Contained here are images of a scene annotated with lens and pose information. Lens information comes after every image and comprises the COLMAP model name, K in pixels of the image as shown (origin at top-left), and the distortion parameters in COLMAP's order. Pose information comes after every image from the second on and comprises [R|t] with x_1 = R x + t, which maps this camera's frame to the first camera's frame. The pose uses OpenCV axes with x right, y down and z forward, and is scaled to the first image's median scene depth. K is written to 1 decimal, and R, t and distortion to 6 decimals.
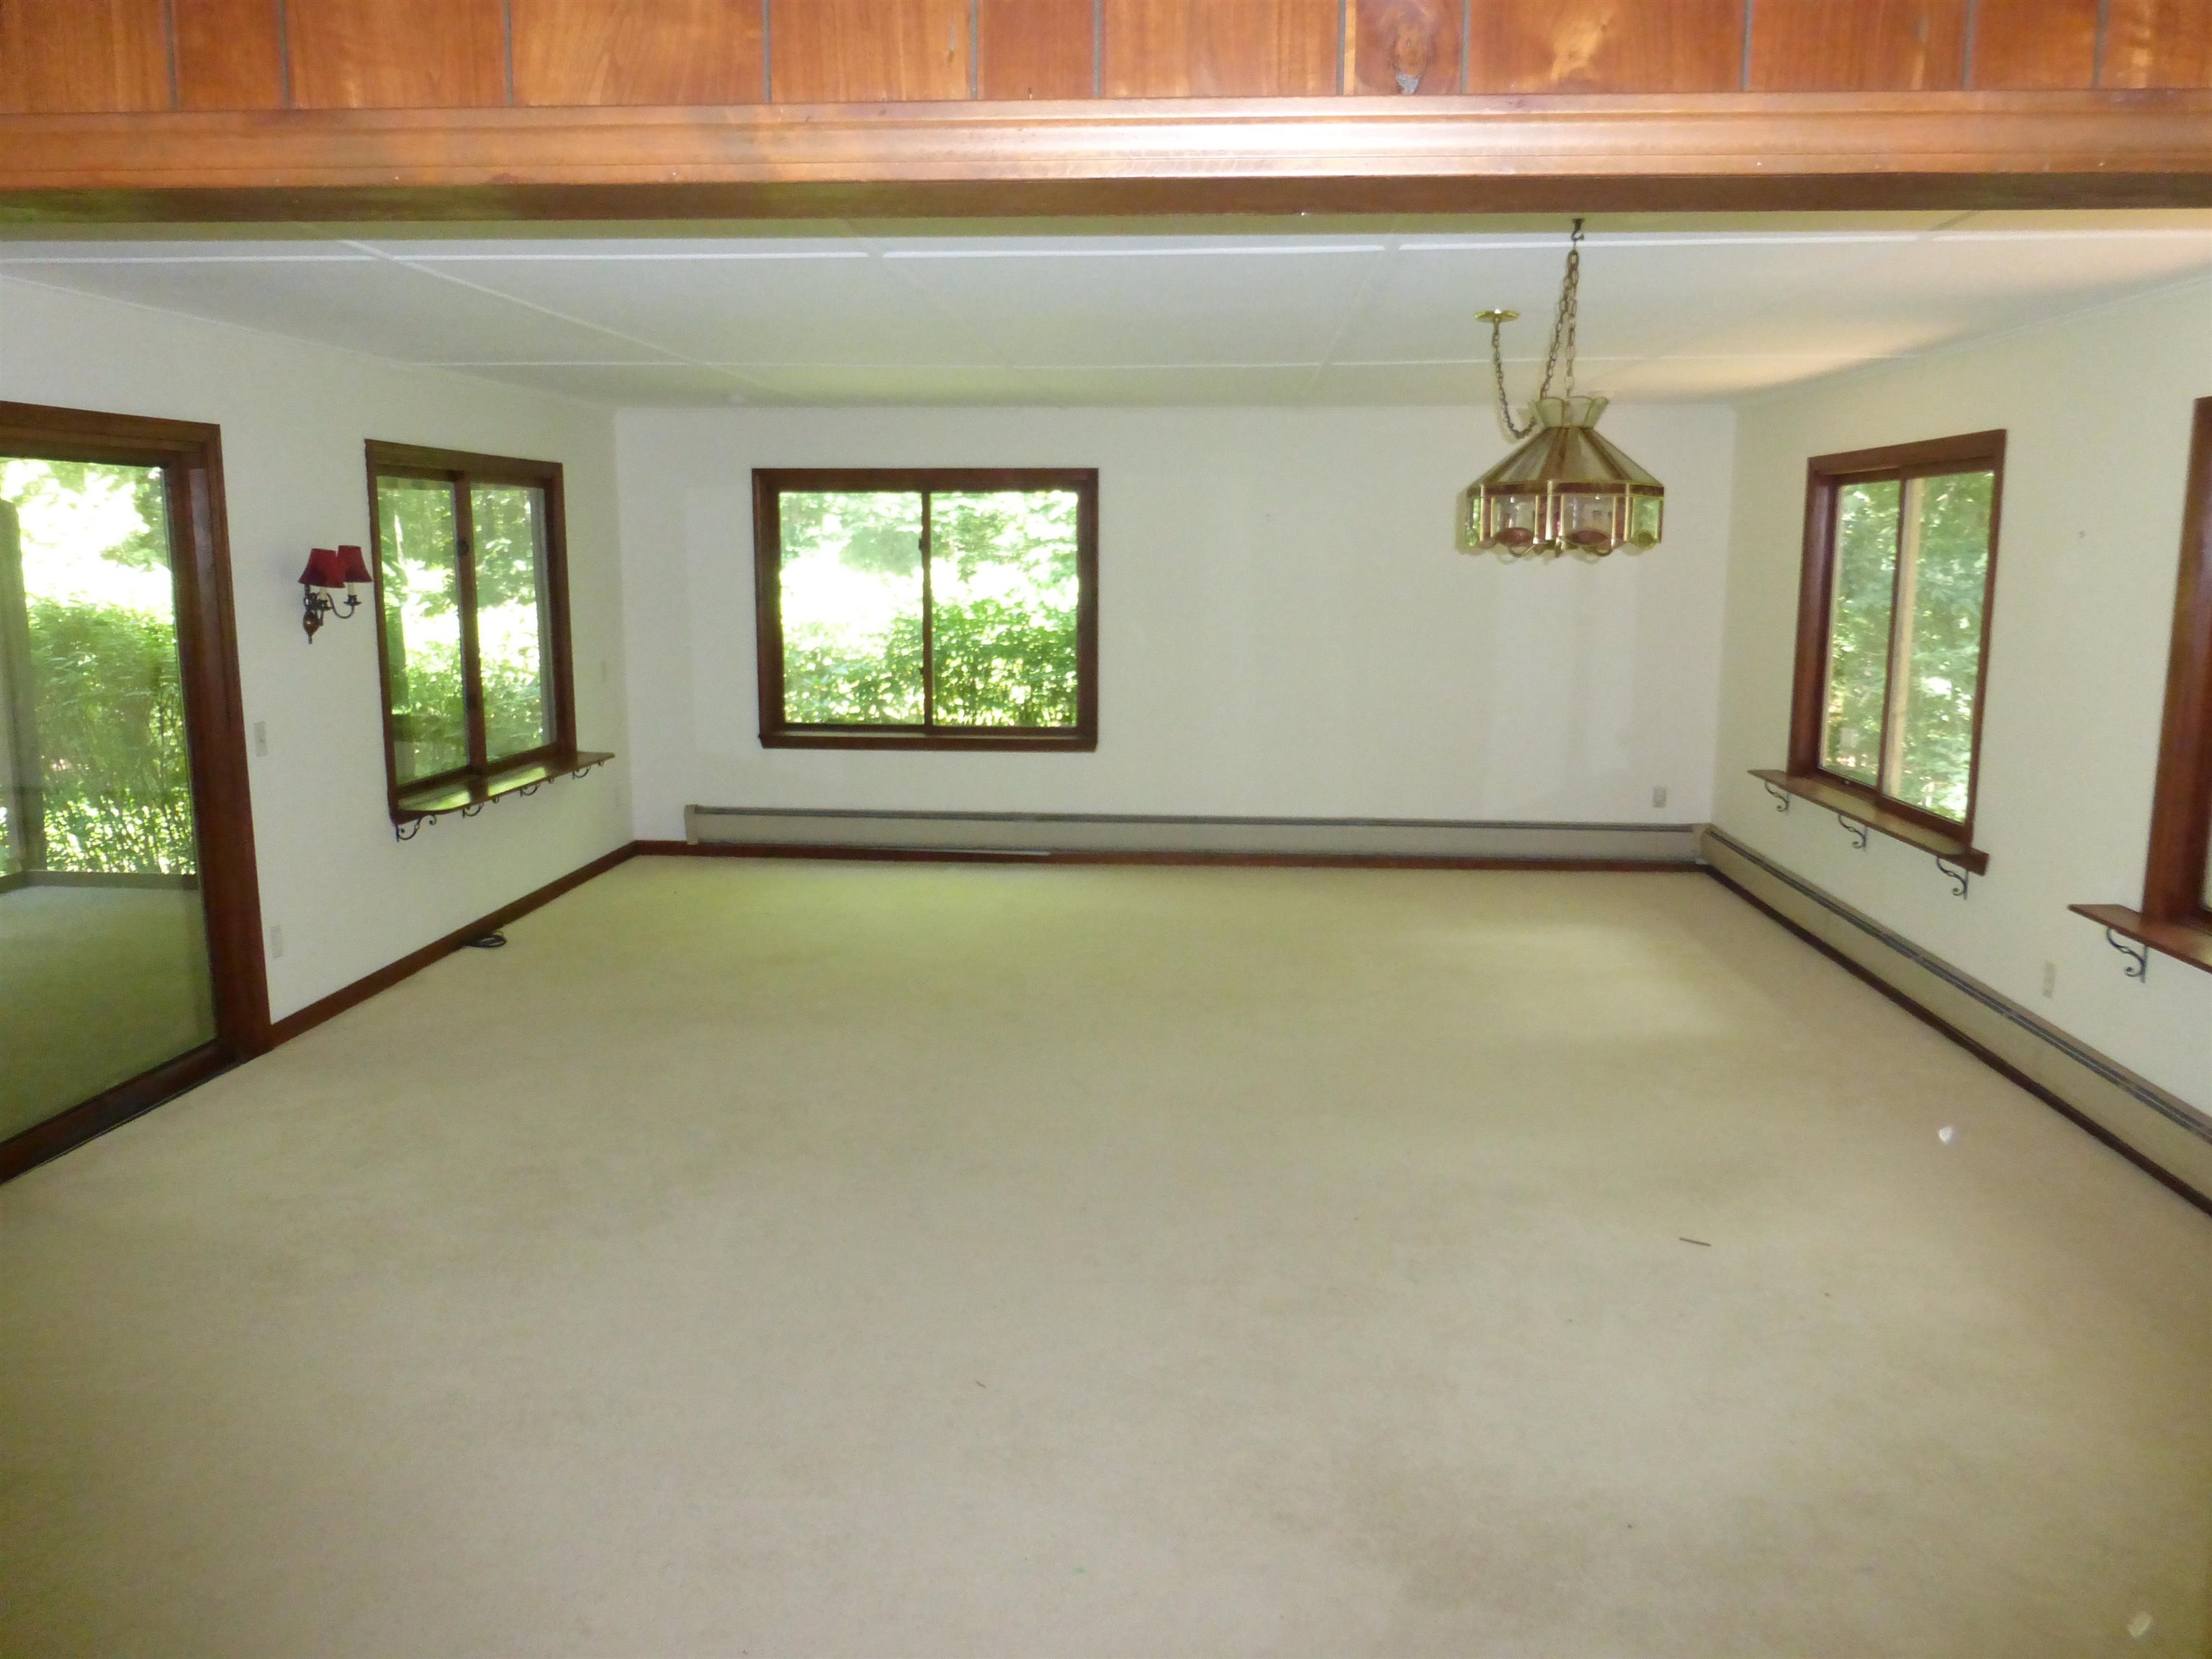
lens RADIAL K [[1695.8, 0, 1124.8], [0, 1695.8, 830.1], [0, 0, 1]] dist [0.043040, -0.001140]
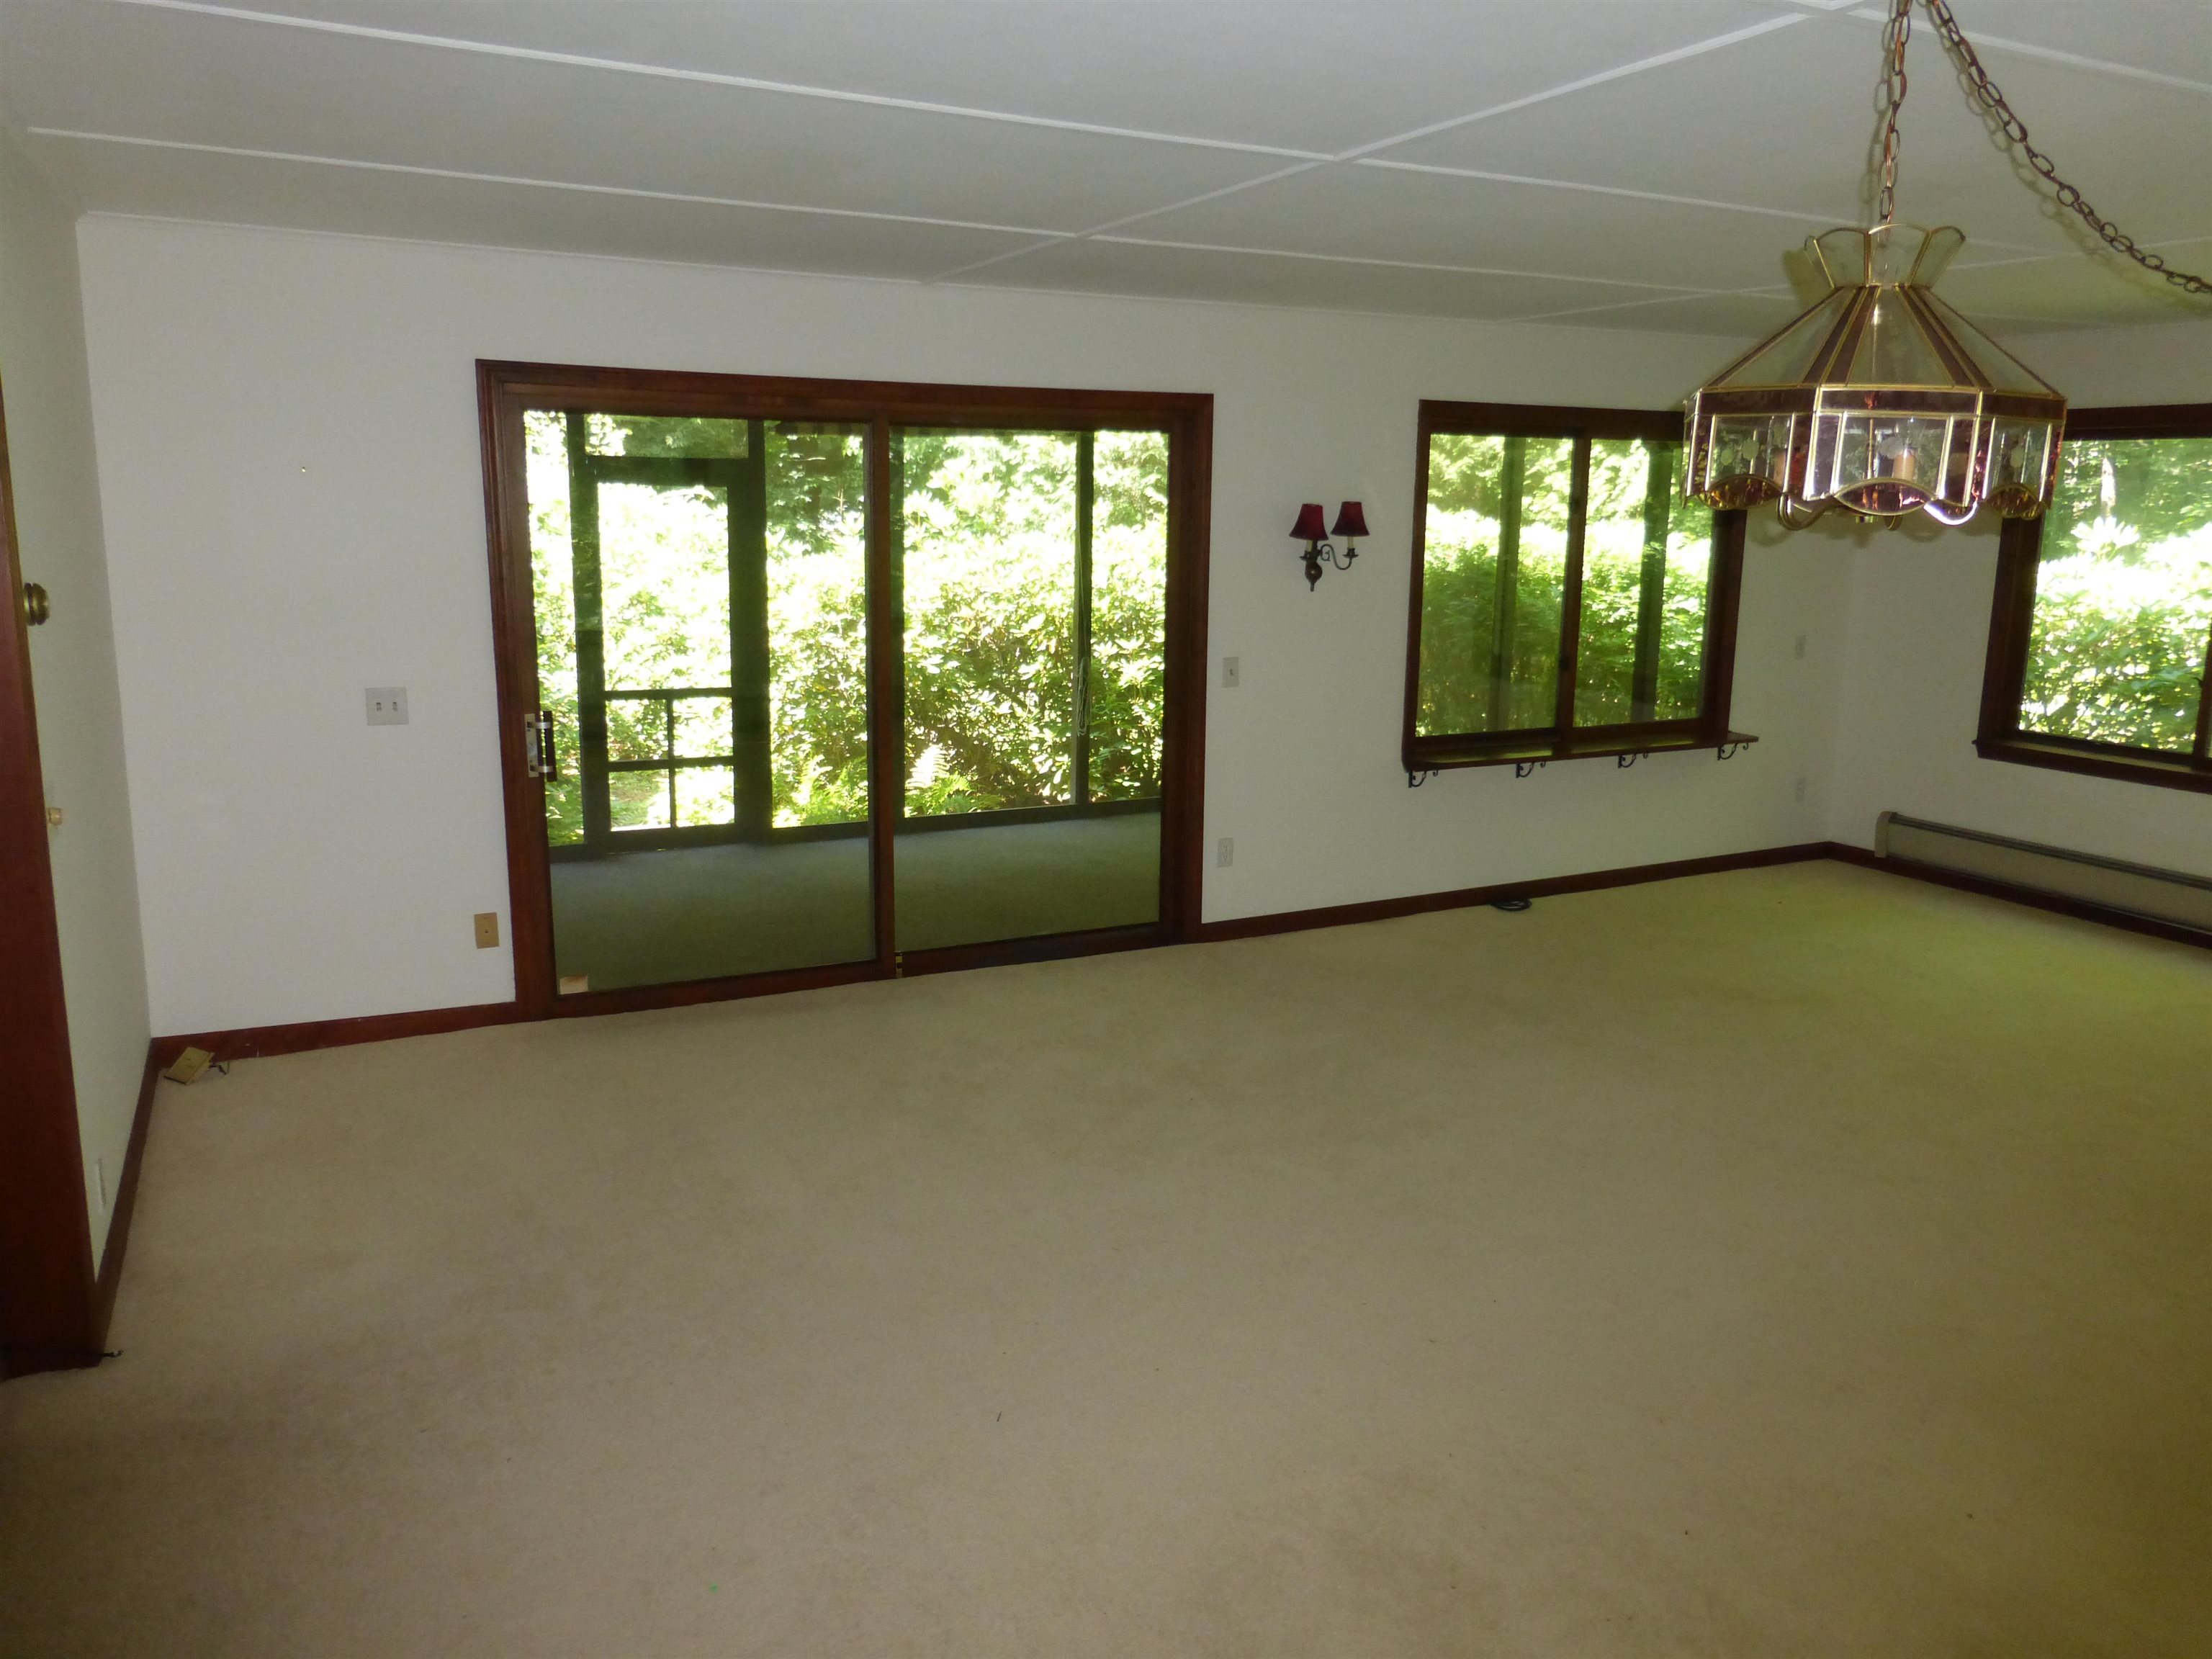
lens RADIAL K [[1695.8, 0, 1118.9], [0, 1695.8, 826.3], [0, 0, 1]] dist [0.043040, -0.001140]
pose [[0.517733, 0.170384, -0.838405, 0.366016], [-0.152565, 0.982648, 0.105486, -0.054717], [0.841829, 0.073298, 0.534743, 0.317669]]
